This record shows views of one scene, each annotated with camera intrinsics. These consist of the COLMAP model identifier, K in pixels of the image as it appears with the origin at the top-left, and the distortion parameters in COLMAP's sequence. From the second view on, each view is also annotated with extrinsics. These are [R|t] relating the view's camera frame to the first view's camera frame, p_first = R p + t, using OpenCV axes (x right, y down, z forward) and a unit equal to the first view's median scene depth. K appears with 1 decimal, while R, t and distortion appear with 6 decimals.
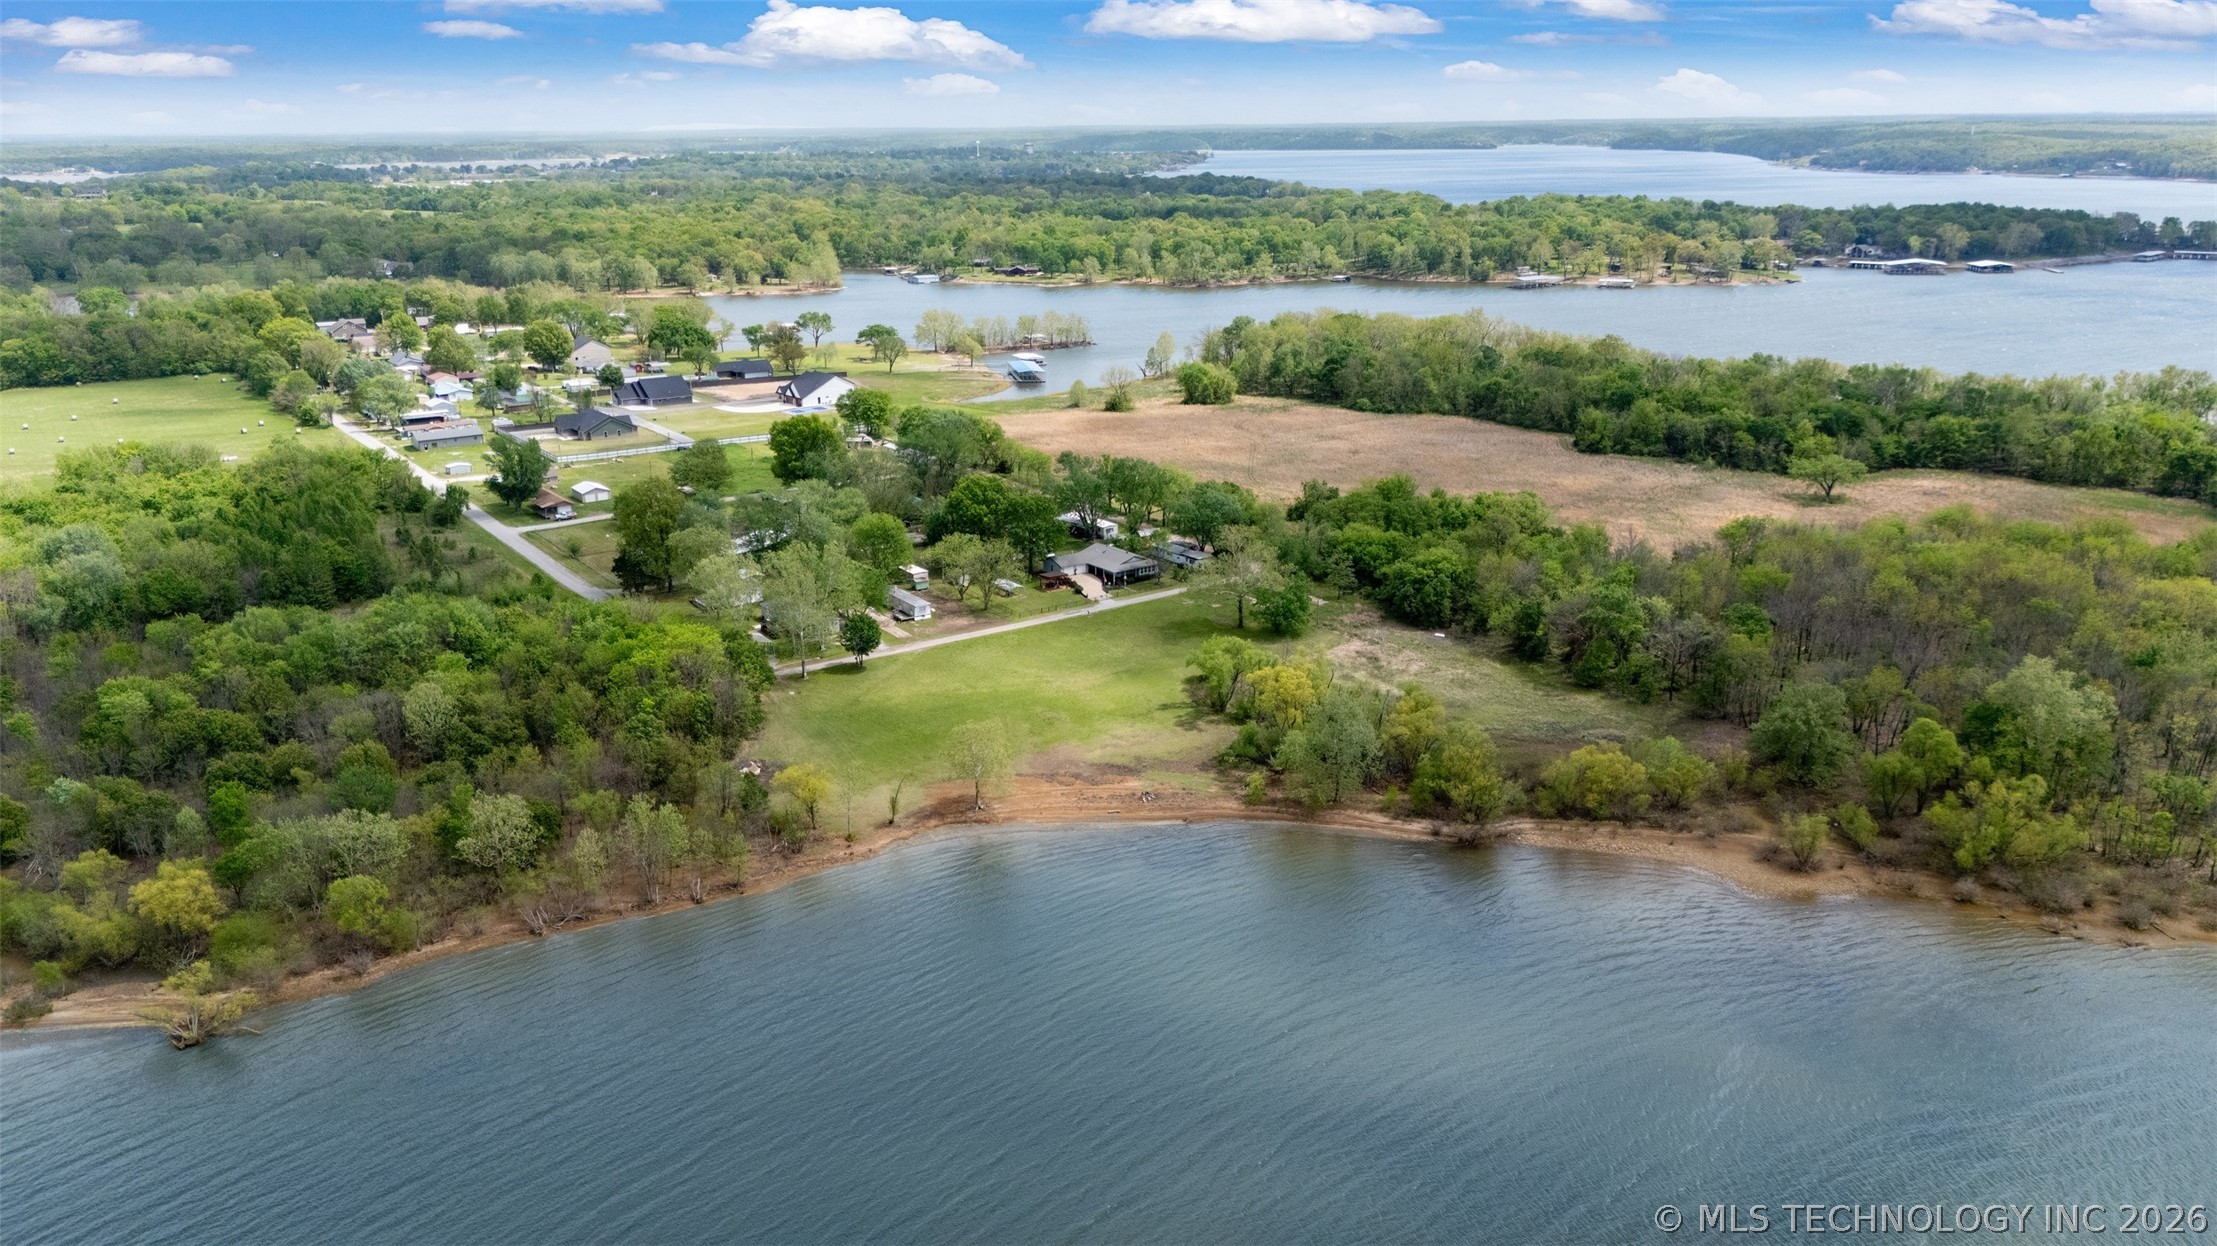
lens RADIAL K [[1616.4, 0, 1090.9], [0, 1616.4, 622.7], [0, 0, 1]] dist [0.073747, -0.081553]
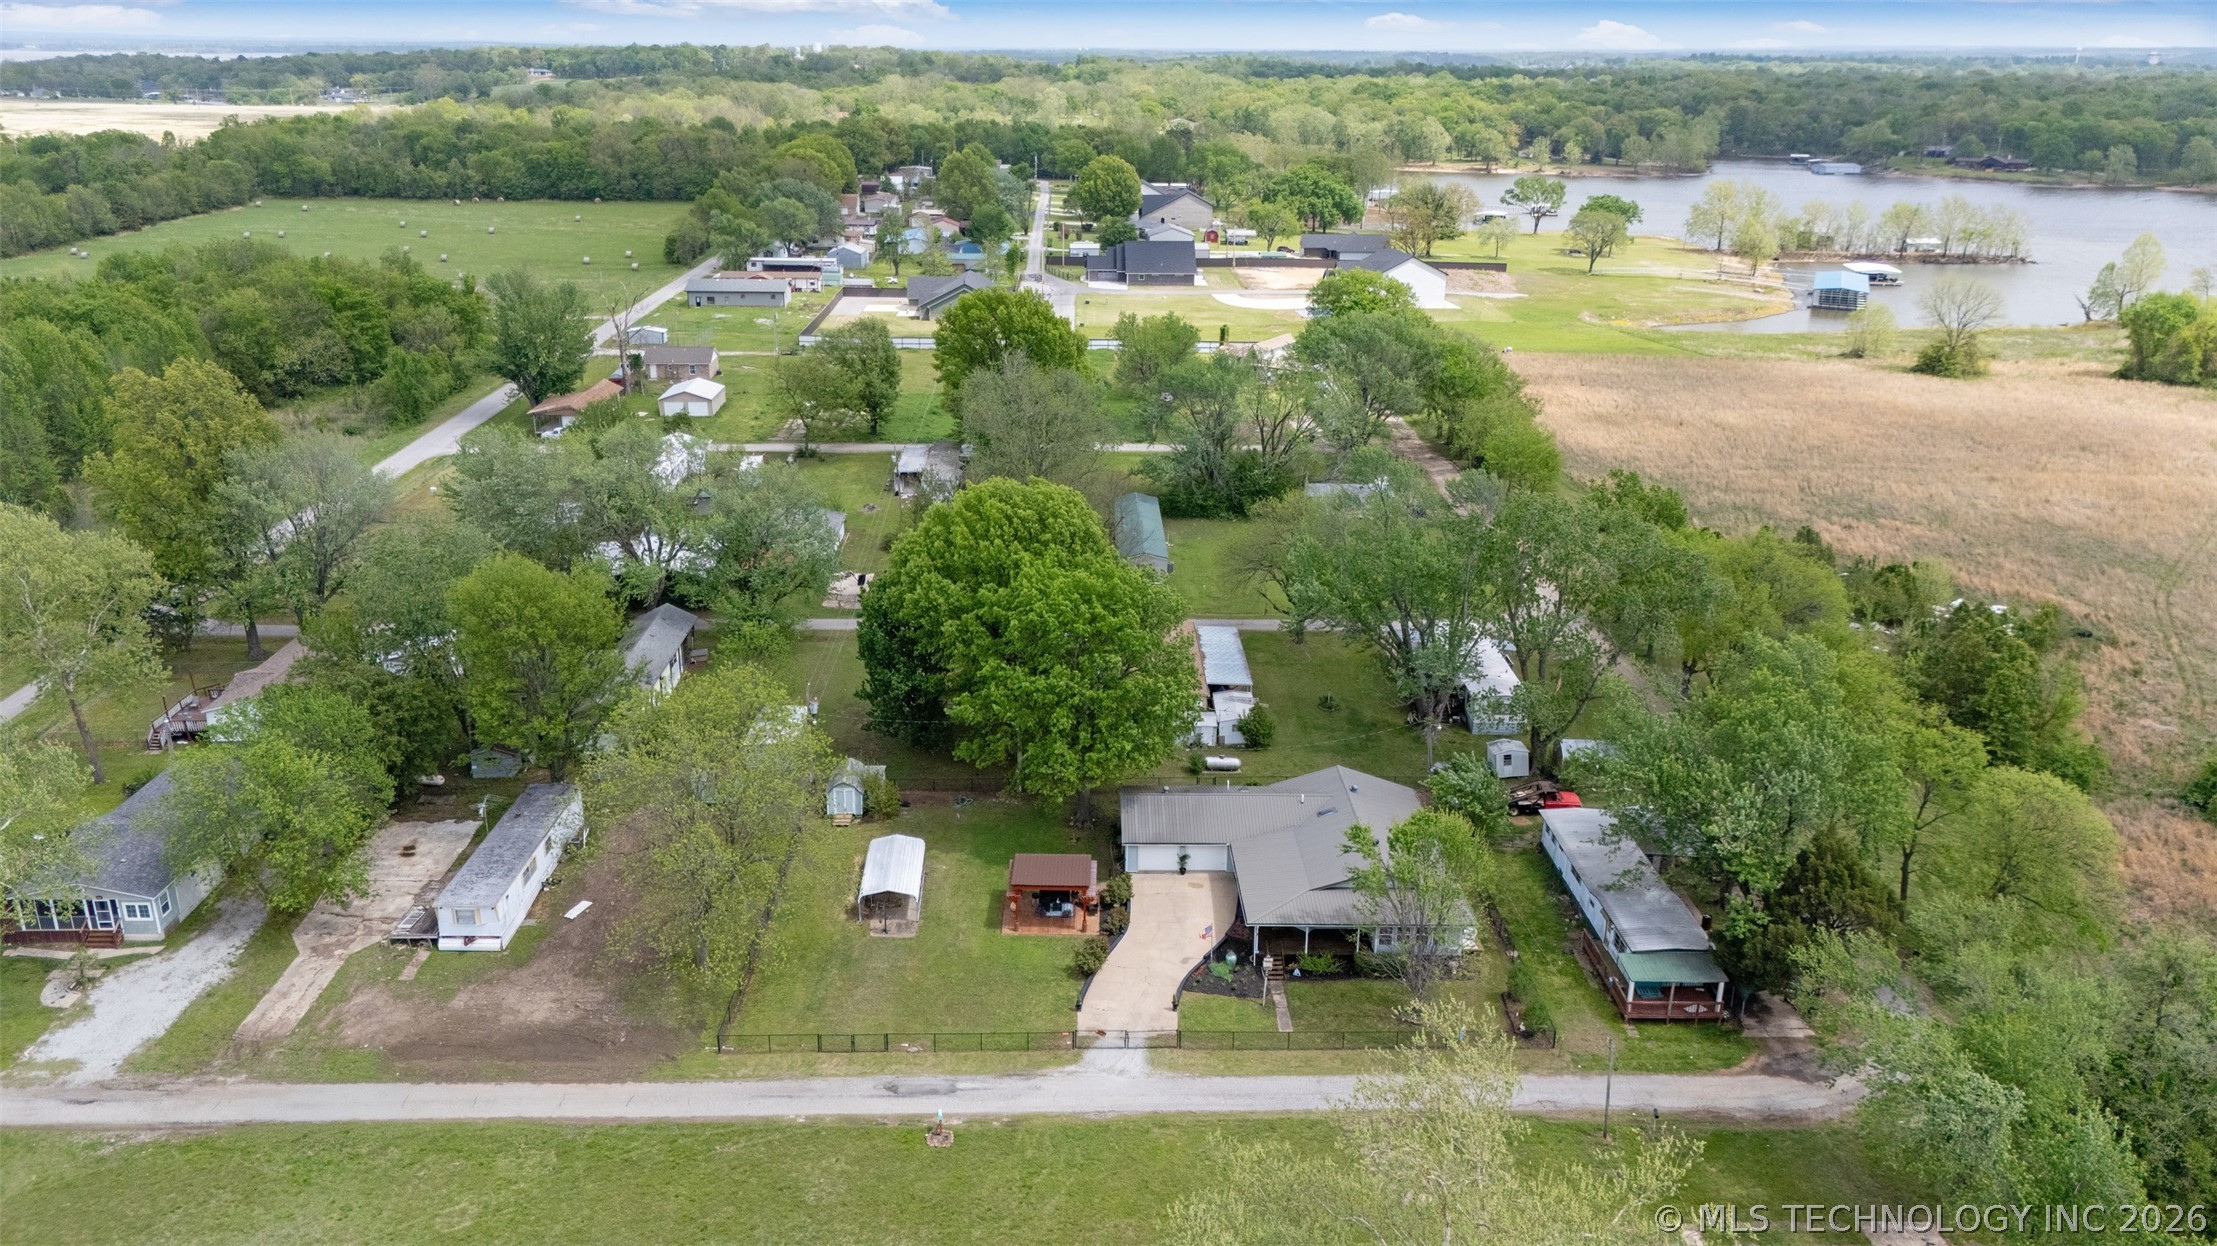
lens RADIAL K [[1616.4, 0, 1090.9], [0, 1616.4, 622.7], [0, 0, 1]] dist [0.073747, -0.081553]
pose [[0.828013, 0.199399, -0.524056, 0.057566], [-0.176319, 0.979813, 0.094226, -0.047340], [0.532265, 0.014381, 0.846455, 0.358178]]
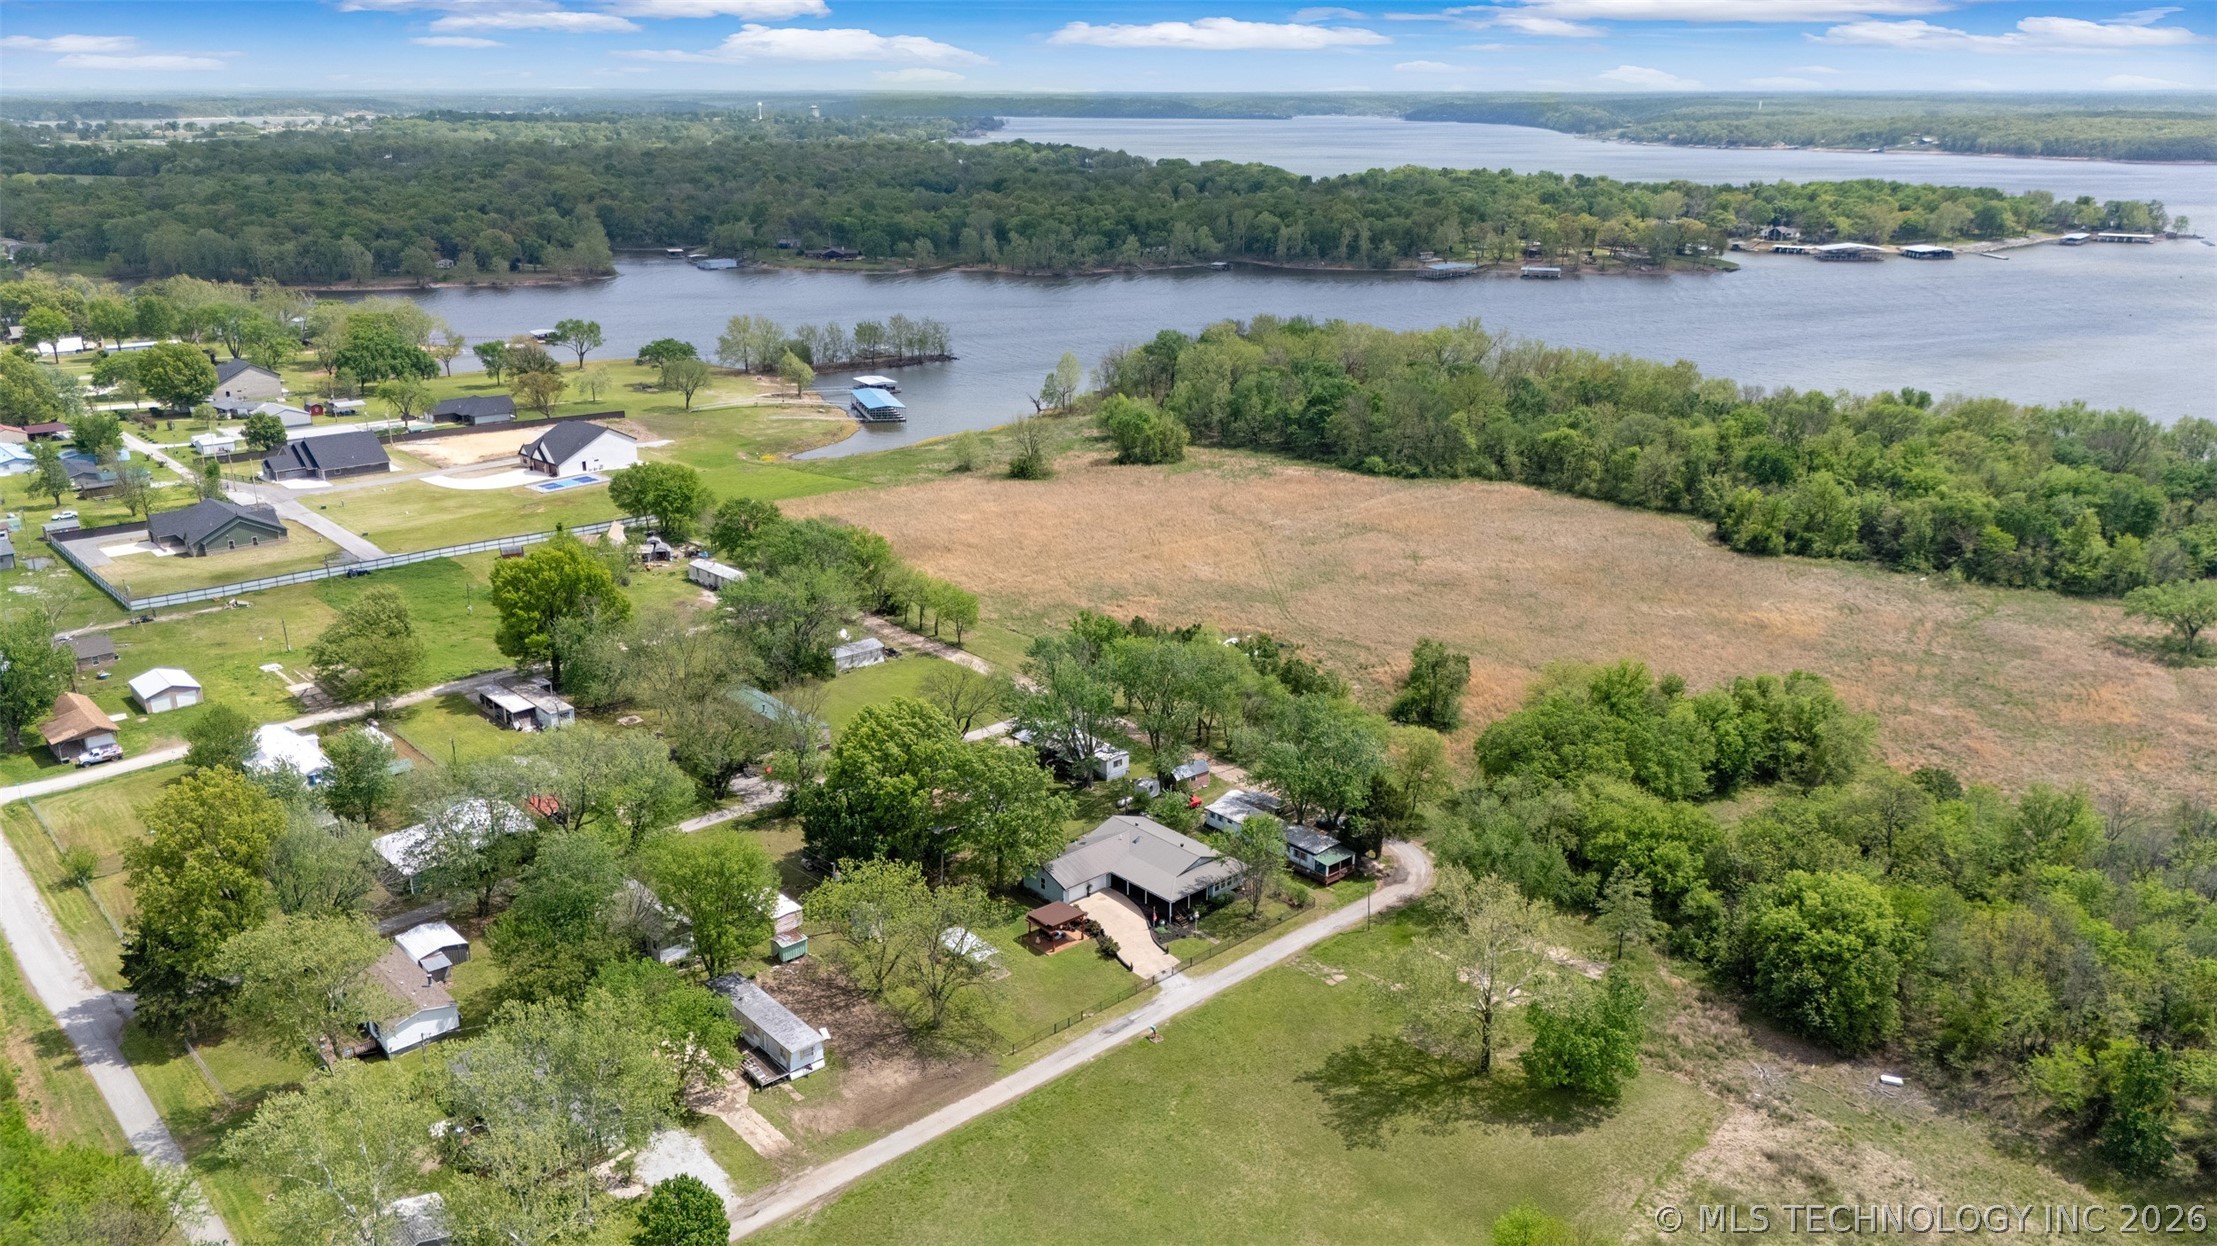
lens RADIAL K [[1616.4, 0, 1090.9], [0, 1616.4, 622.7], [0, 0, 1]] dist [0.073747, -0.081553]
pose [[0.991845, -0.028093, 0.124314, -0.034489], [0.025813, 0.999468, 0.019914, -0.062138], [-0.124807, -0.016542, 0.992043, 0.231023]]
